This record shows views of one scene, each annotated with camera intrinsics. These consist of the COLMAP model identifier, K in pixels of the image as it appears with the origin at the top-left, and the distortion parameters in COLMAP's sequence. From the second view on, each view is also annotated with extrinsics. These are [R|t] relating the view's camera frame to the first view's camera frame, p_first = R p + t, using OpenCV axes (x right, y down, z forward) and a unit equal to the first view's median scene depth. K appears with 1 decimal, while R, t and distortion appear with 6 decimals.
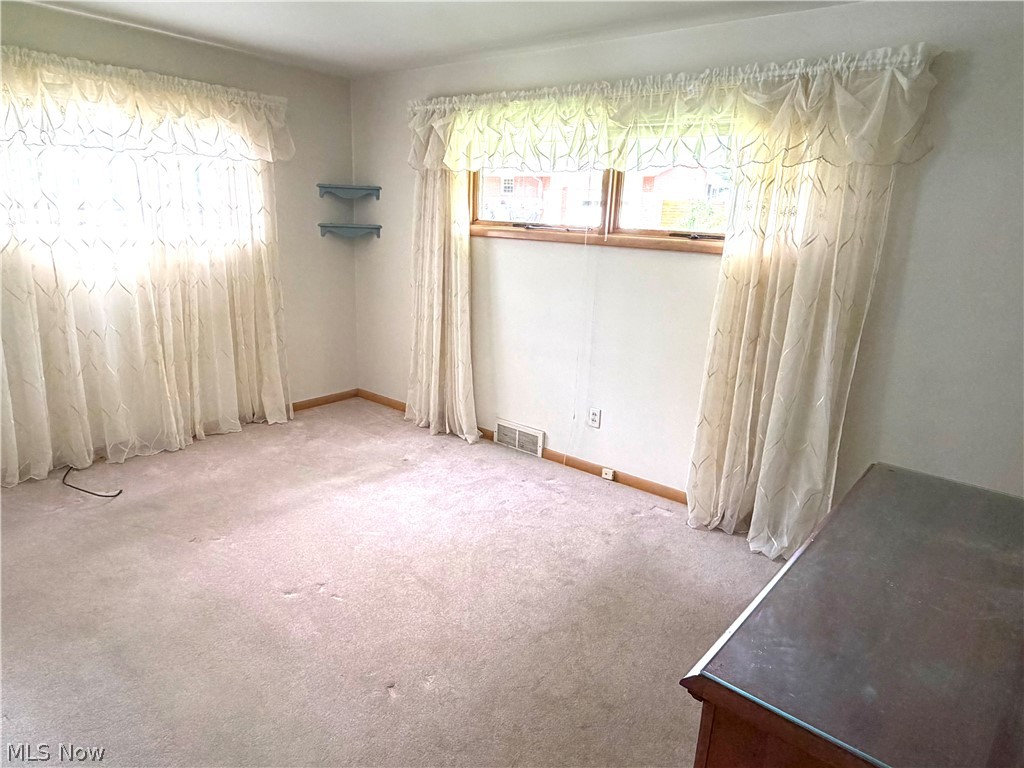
lens RADIAL K [[635.0, 0, 508.7], [0, 635.0, 386.4], [0, 0, 1]] dist [-0.000794, 0.001866]
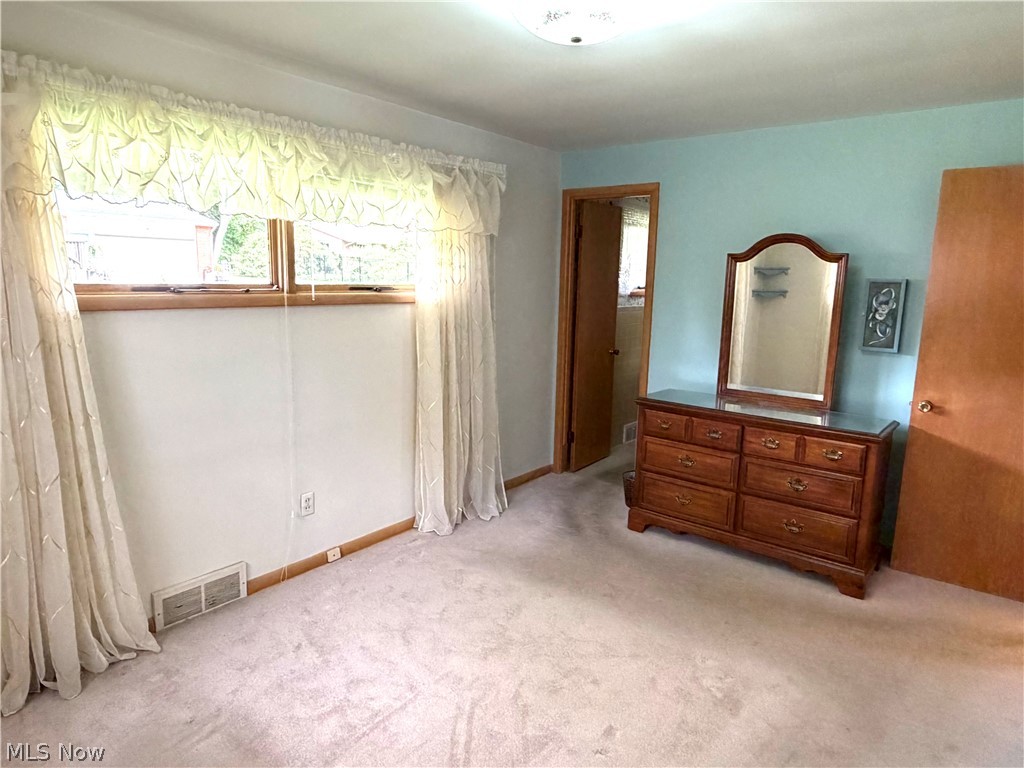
lens RADIAL K [[635.0, 0, 508.7], [0, 635.0, 386.4], [0, 0, 1]] dist [-0.000794, 0.001866]
pose [[-0.023073, -0.210568, 0.977307, -0.711397], [0.244958, 0.946577, 0.209730, -0.225810], [-0.969259, 0.244239, 0.029740, 0.715554]]
